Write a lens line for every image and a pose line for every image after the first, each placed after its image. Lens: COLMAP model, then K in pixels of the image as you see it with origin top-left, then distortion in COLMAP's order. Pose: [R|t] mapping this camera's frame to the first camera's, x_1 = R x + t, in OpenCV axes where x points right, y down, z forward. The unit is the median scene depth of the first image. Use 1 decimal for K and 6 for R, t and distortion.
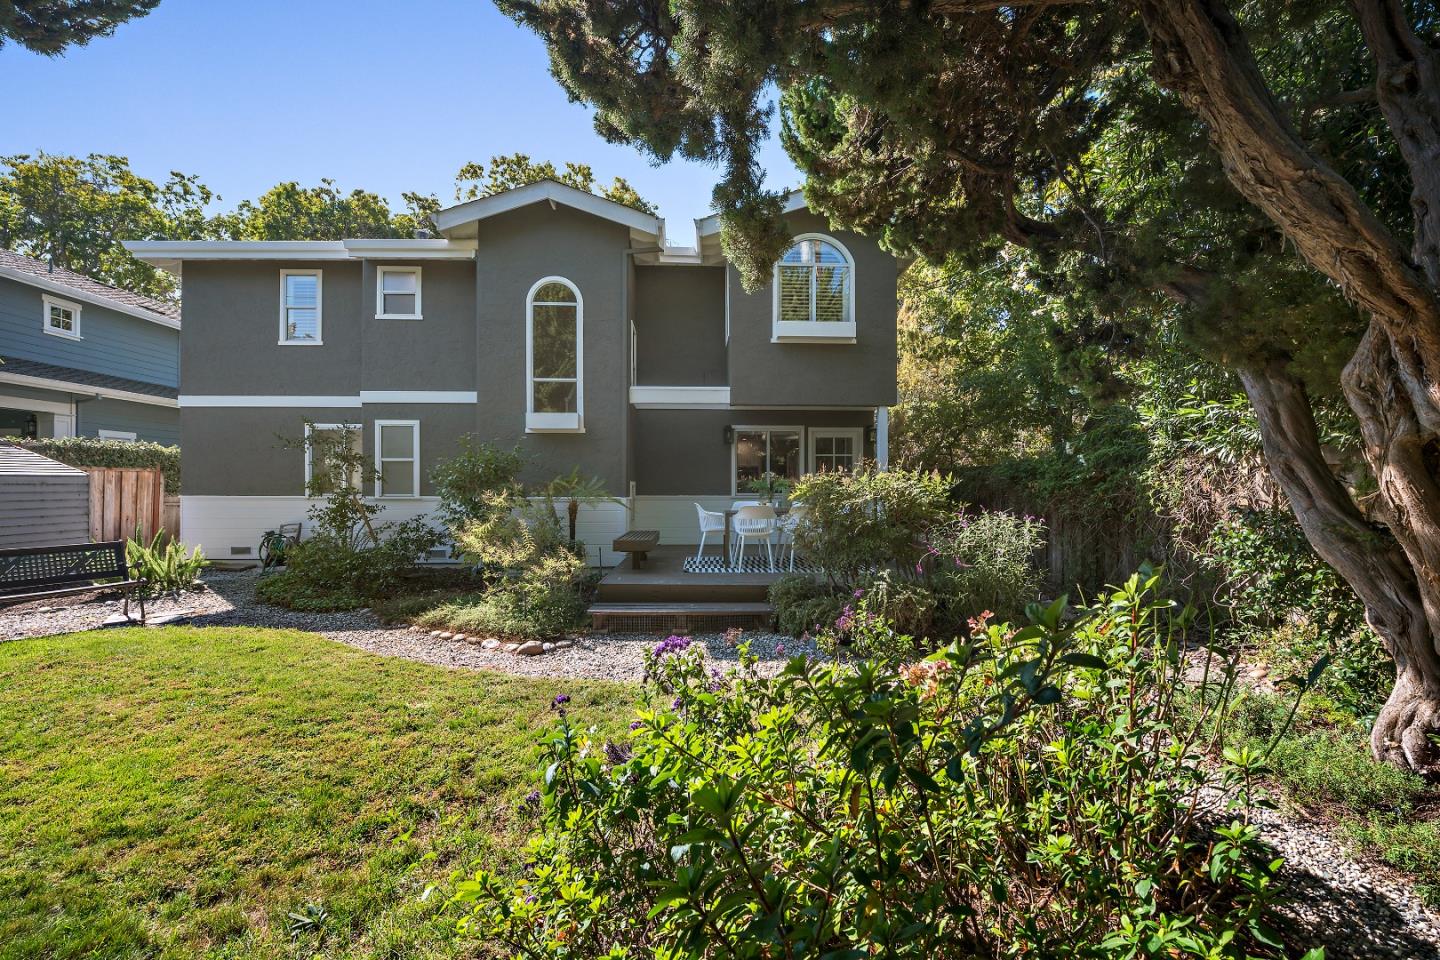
lens RADIAL K [[625.5, 0, 720.0], [0, 625.5, 480.0], [0, 0, 1]] dist [0.000647, 0.000085]
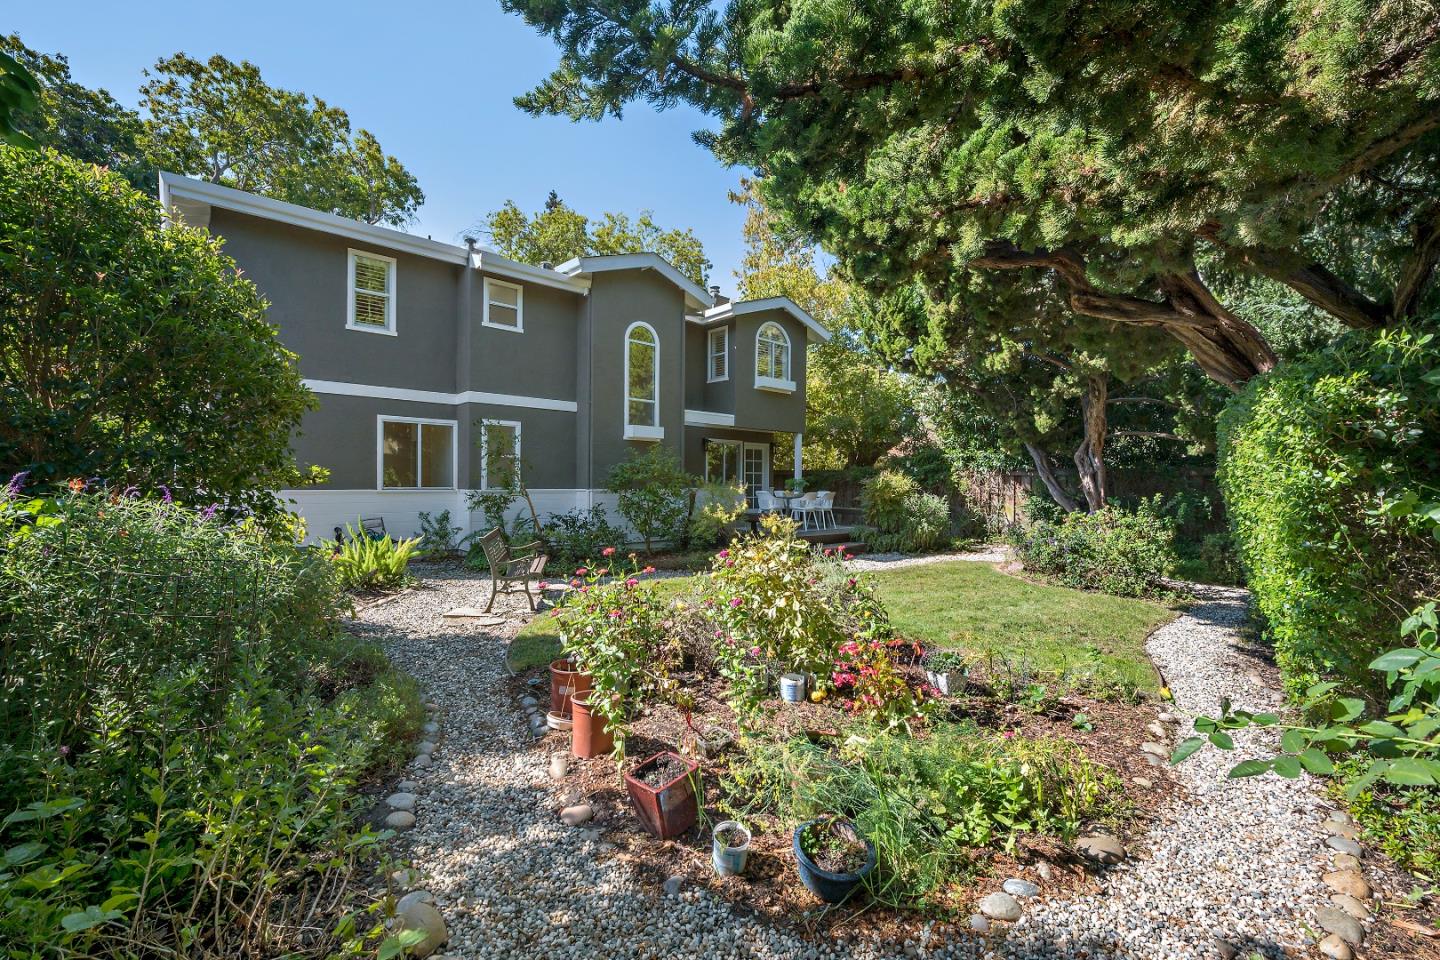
lens RADIAL K [[625.5, 0, 720.0], [0, 625.5, 480.0], [0, 0, 1]] dist [0.000647, 0.000085]
pose [[0.722957, 0.001426, 0.690892, -1.056704], [-0.015749, 0.999772, 0.014416, -0.012811], [-0.690714, -0.021303, 0.722814, -0.078617]]
